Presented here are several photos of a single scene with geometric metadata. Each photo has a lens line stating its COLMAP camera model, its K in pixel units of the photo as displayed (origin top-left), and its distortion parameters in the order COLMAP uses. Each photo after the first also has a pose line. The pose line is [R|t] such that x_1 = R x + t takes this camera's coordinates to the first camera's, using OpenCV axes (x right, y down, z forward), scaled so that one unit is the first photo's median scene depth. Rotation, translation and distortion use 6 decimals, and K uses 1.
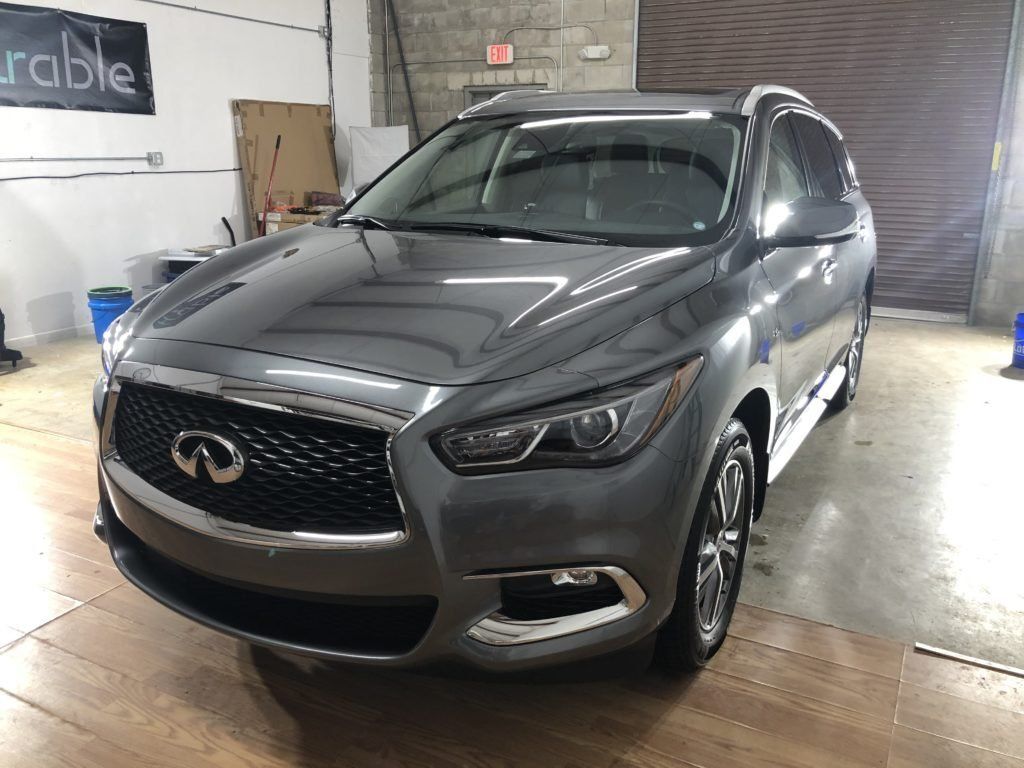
lens RADIAL K [[844.8, 0, 526.4], [0, 844.8, 381.6], [0, 0, 1]] dist [0.007710, 0.007837]
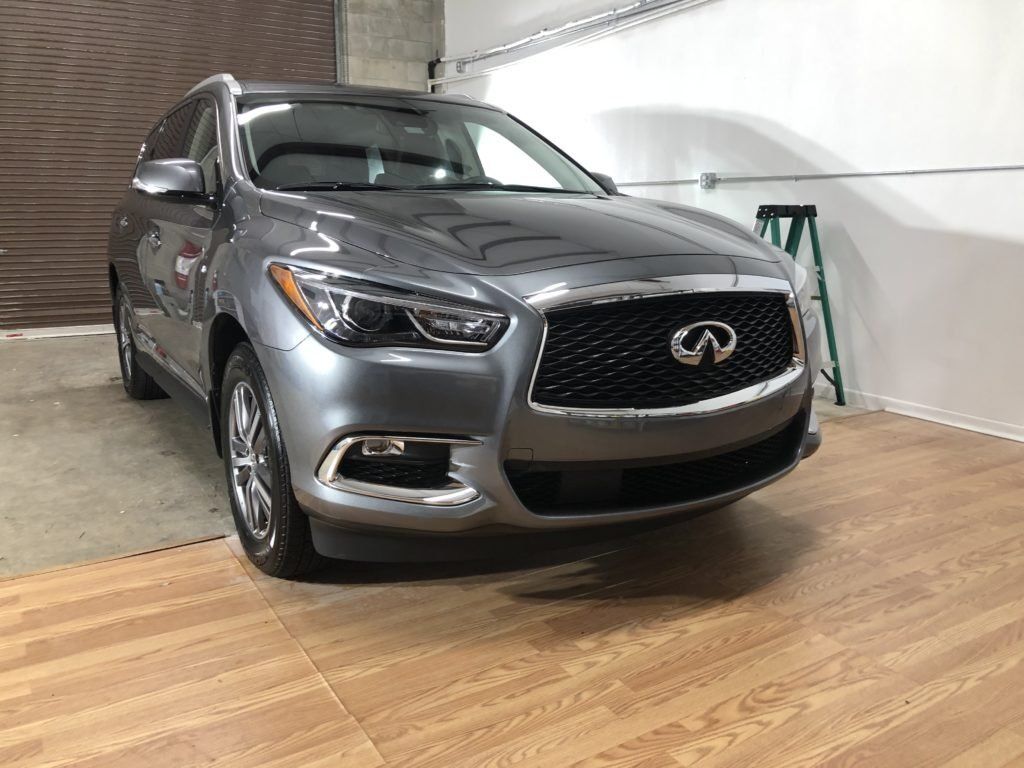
lens RADIAL K [[844.8, 0, 521.9], [0, 844.8, 375.8], [0, 0, 1]] dist [0.007710, 0.007837]
pose [[0.510427, -0.175533, 0.841815, -0.586988], [0.234458, 0.970263, 0.060155, 0.001683], [-0.827341, 0.166666, 0.536404, 0.235381]]
